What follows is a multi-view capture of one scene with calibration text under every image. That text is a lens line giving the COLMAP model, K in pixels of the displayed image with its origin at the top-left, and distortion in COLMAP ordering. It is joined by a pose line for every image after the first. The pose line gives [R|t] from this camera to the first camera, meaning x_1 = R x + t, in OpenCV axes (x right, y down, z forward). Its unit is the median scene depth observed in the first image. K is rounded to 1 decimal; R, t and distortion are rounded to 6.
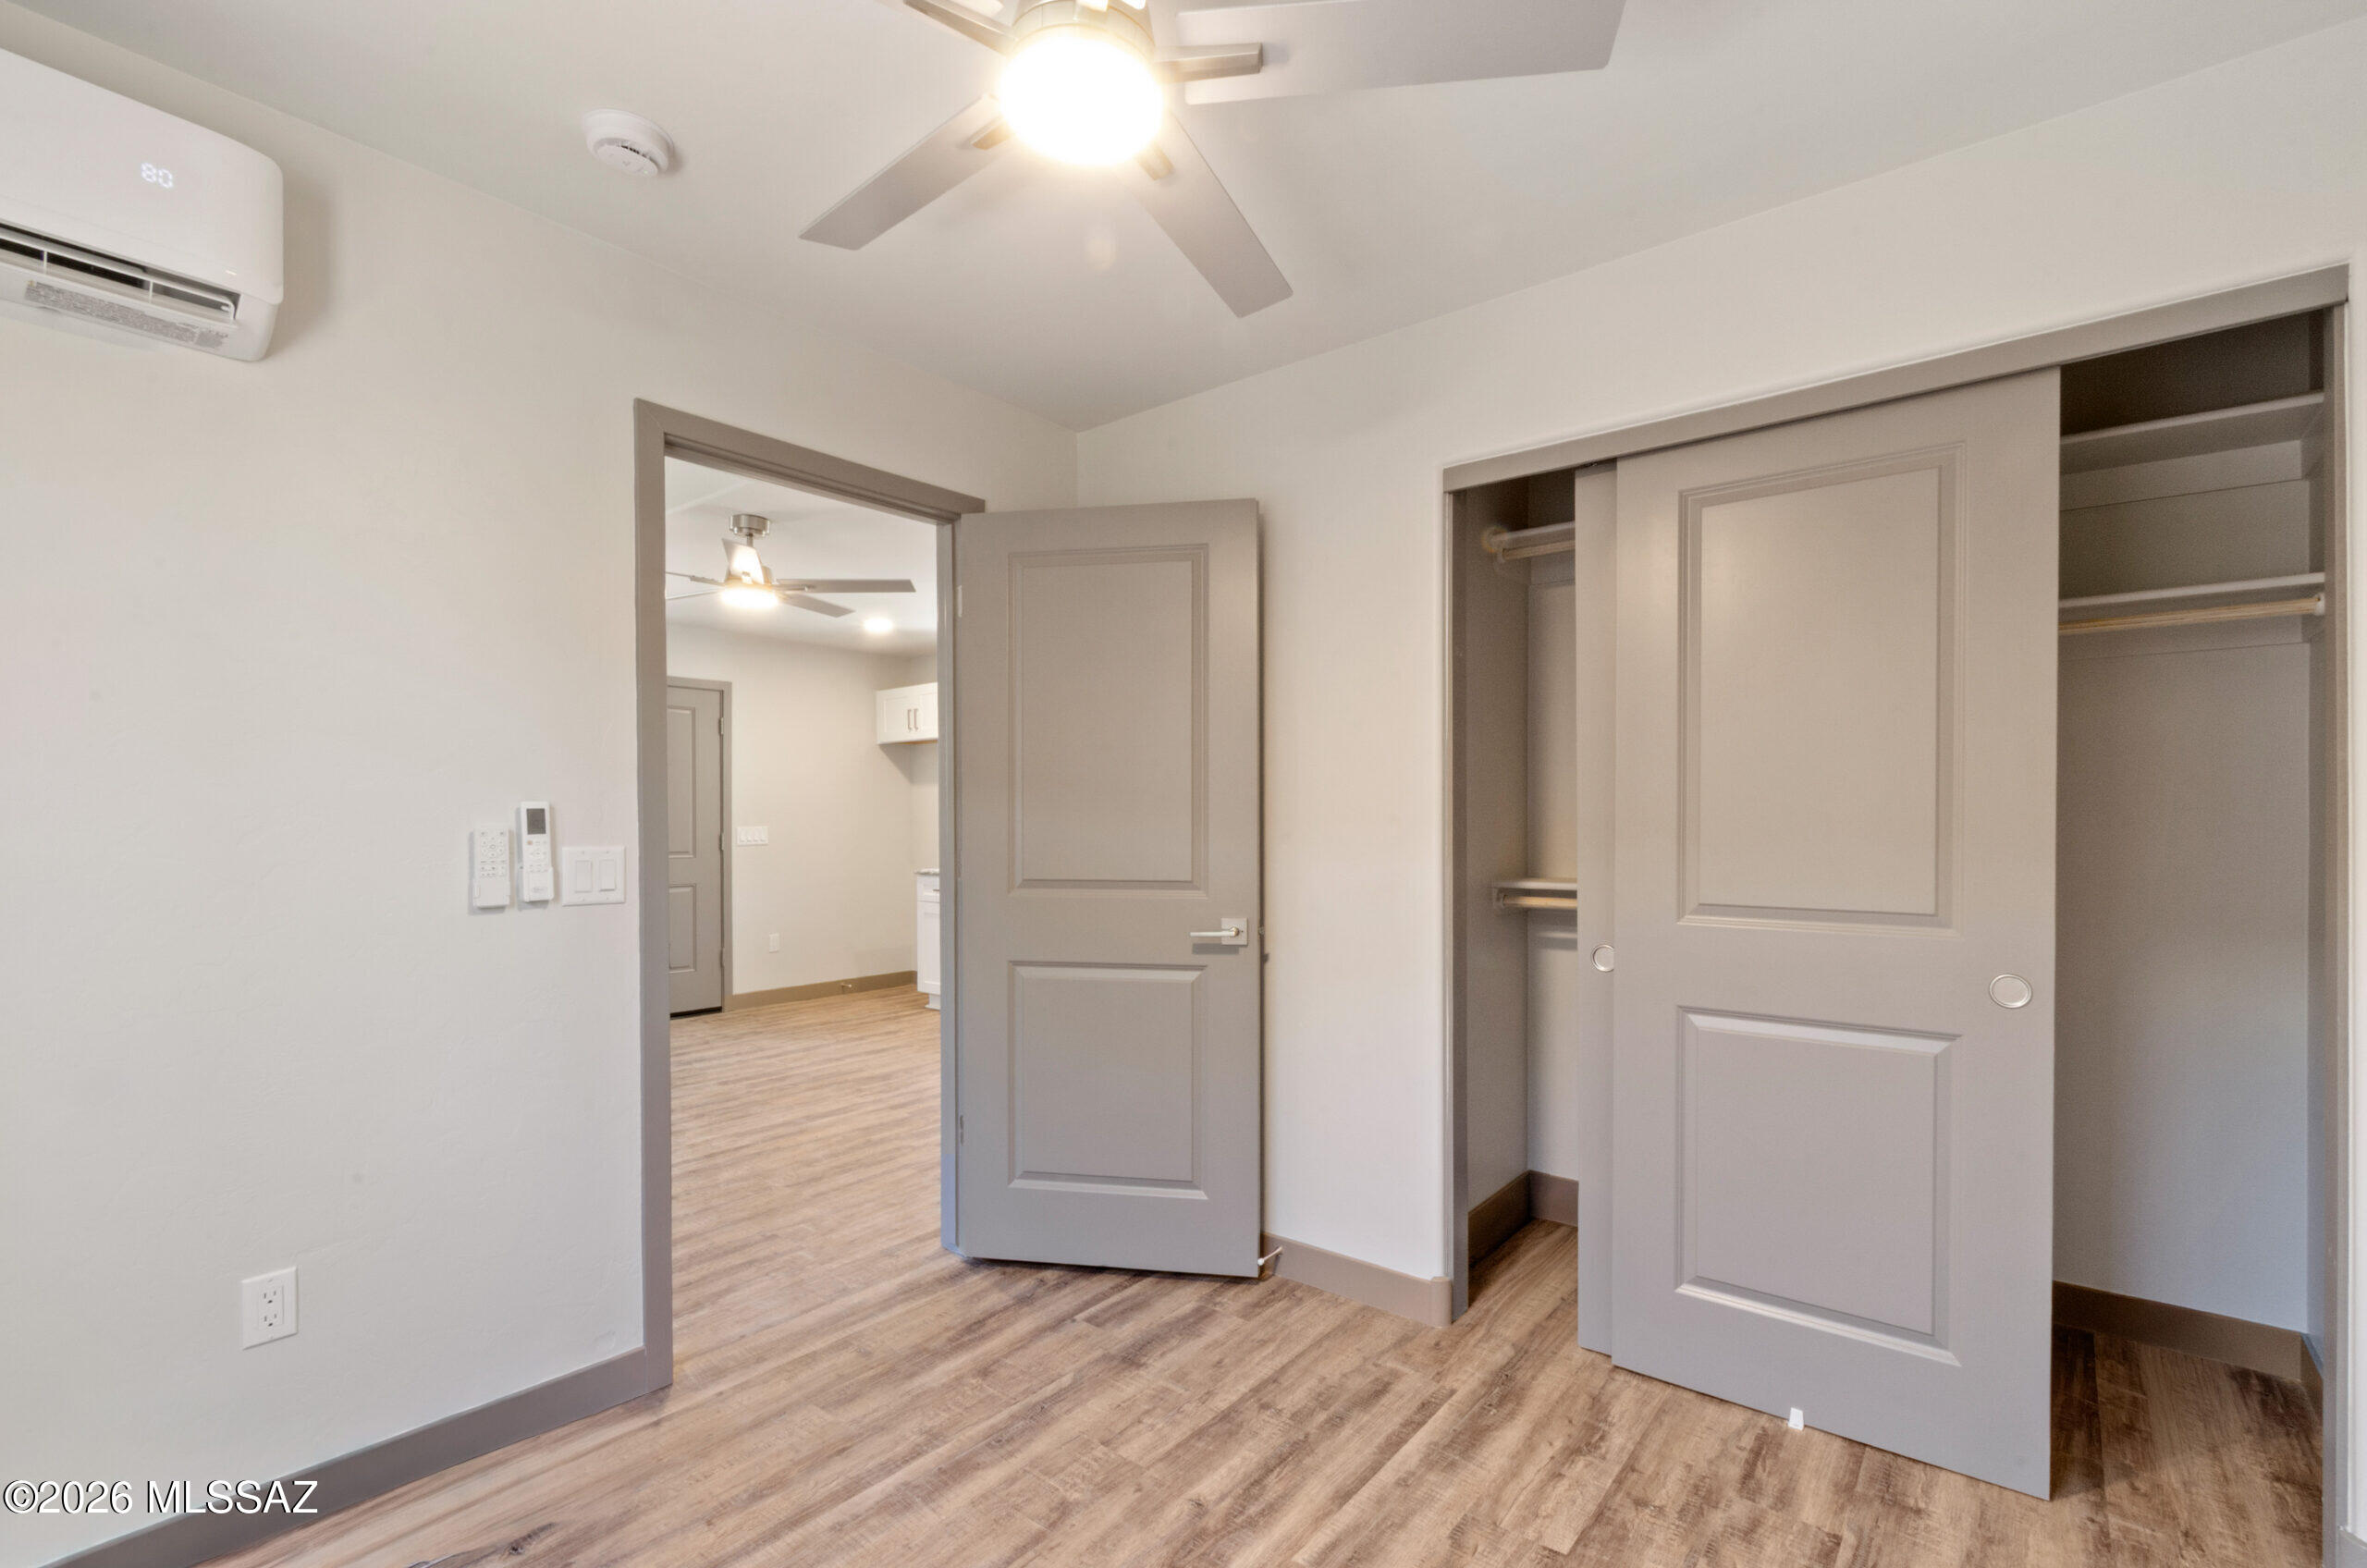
lens RADIAL K [[1032.2, 0, 1182.5], [0, 1032.2, 799.6], [0, 0, 1]] dist [-0.001051, -0.000450]
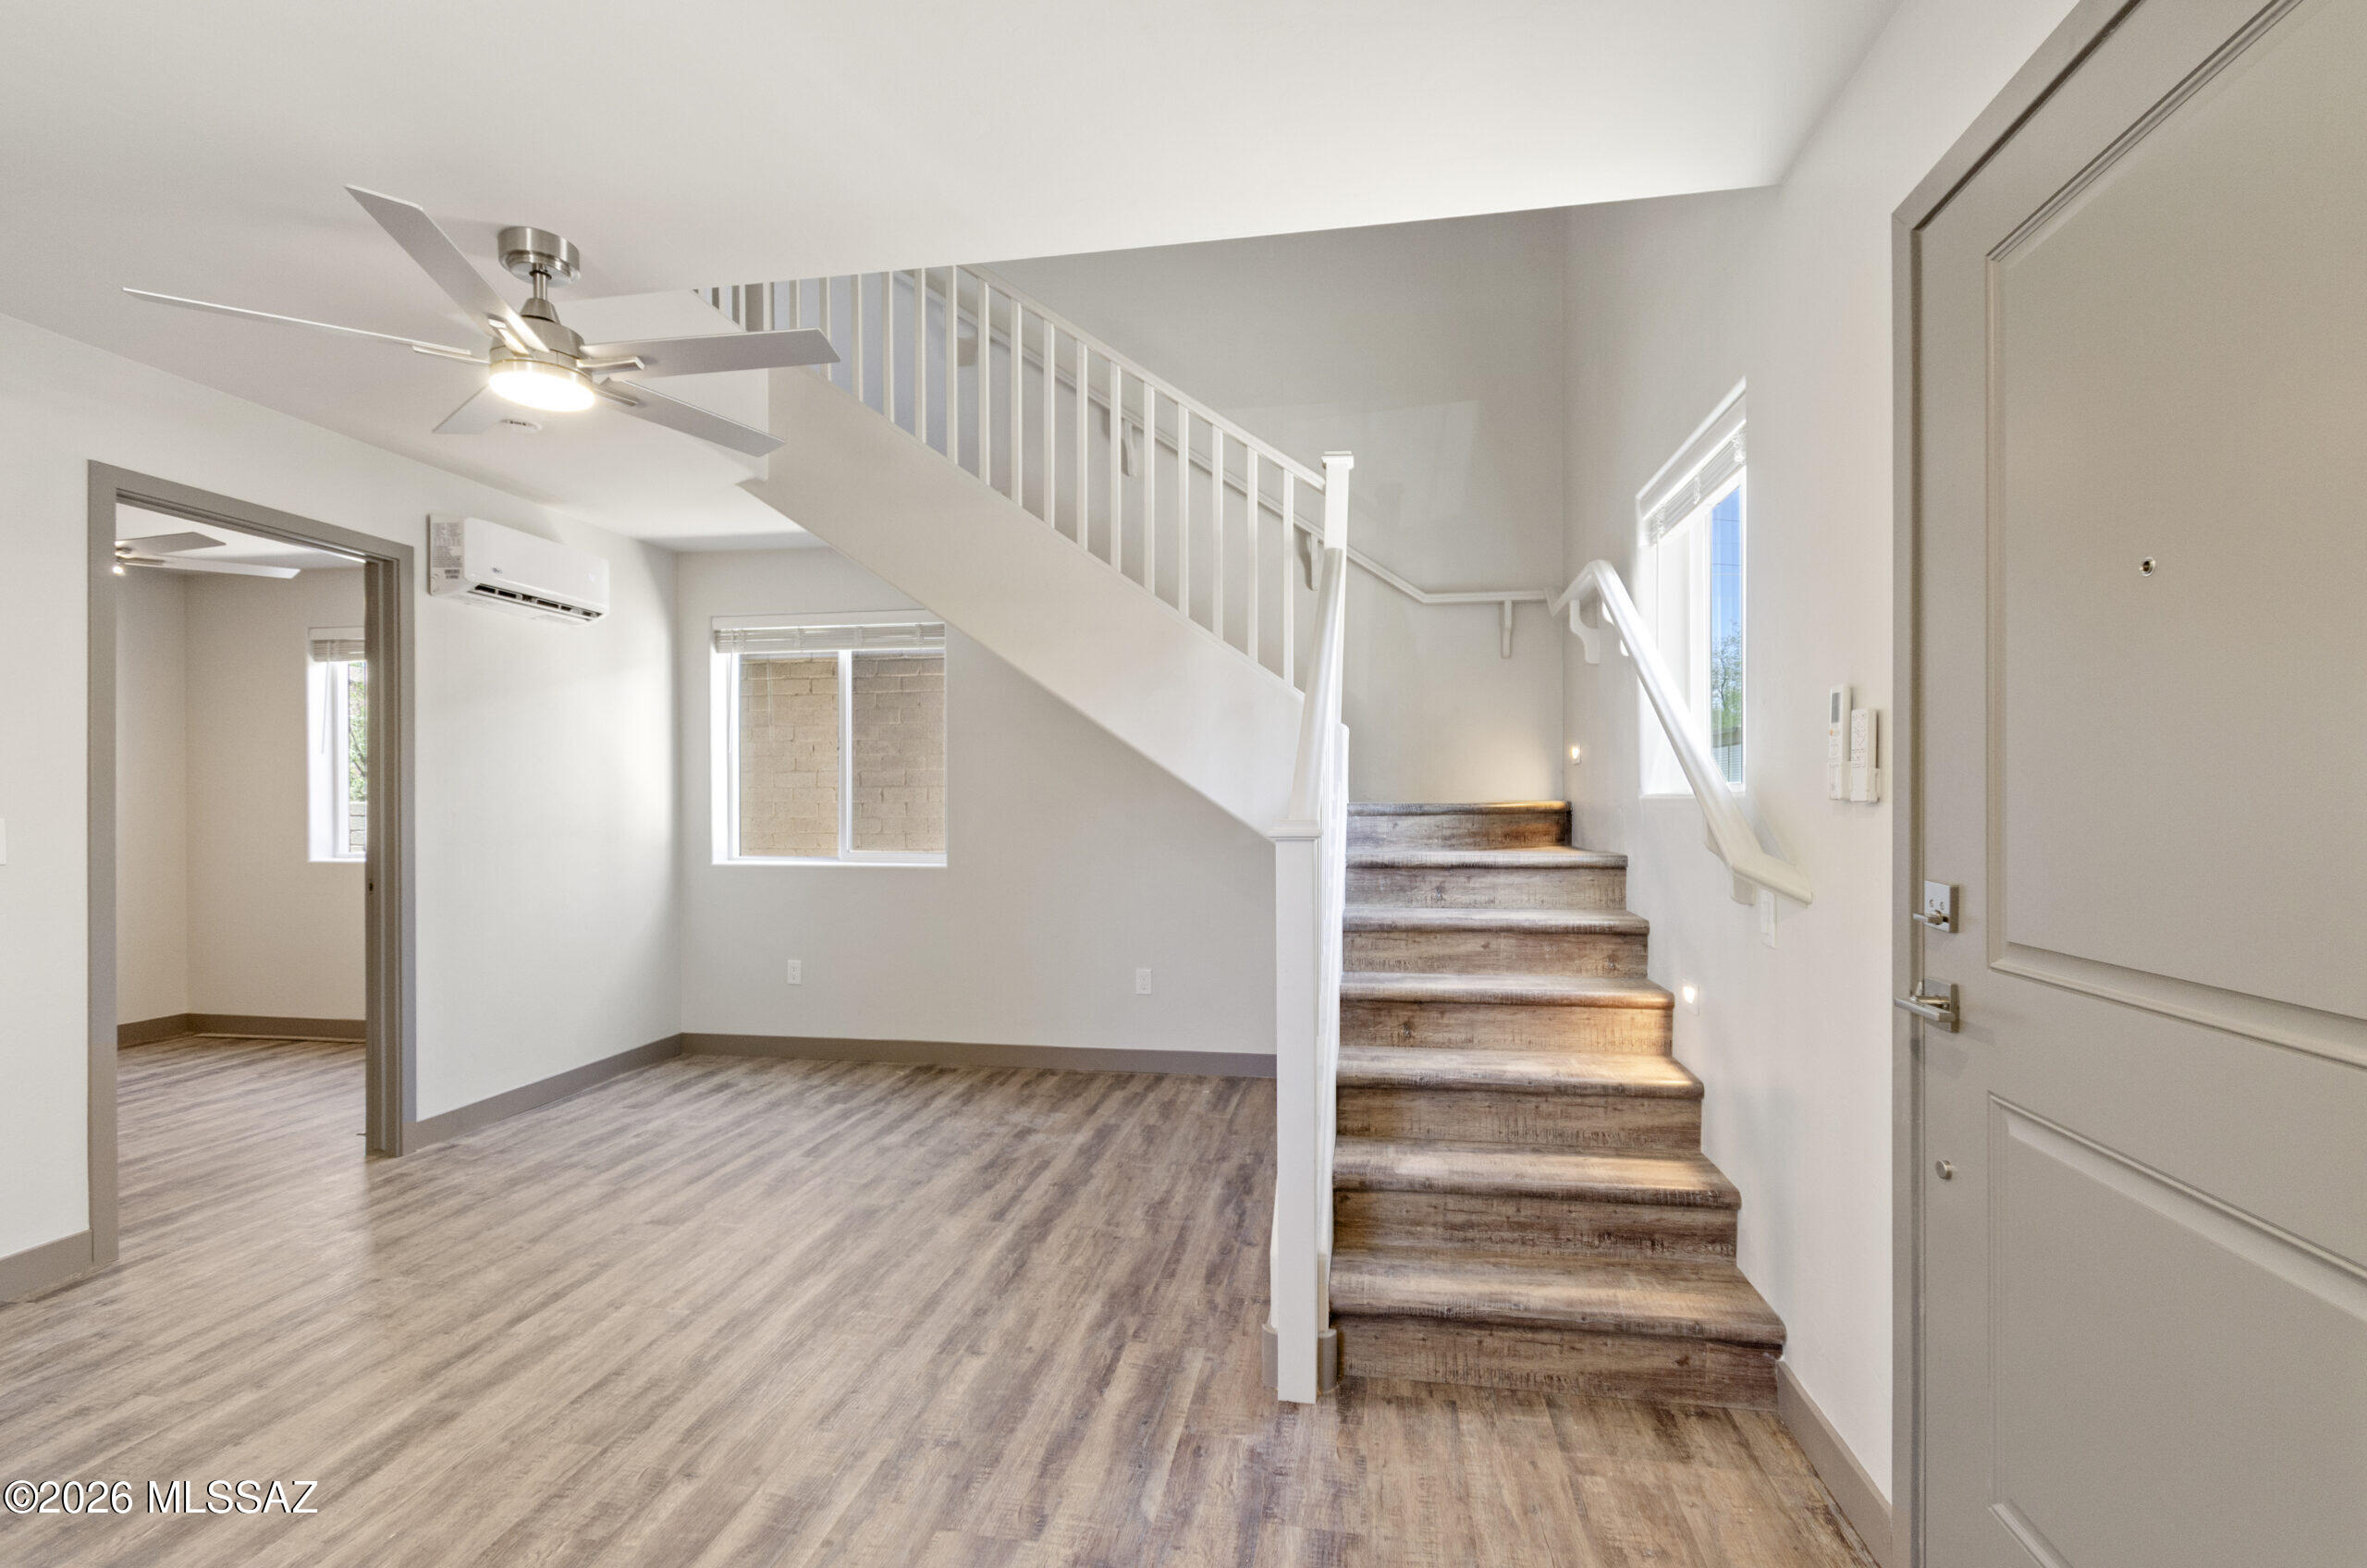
lens RADIAL K [[1032.2, 0, 1182.3], [0, 1032.2, 822.1], [0, 0, 1]] dist [-0.001051, -0.000450]
pose [[-0.871149, 0.001927, -0.491015, -0.453676], [0.001421, 0.999998, 0.001403, 0.028399], [0.491016, 0.000524, -0.871150, 1.687601]]
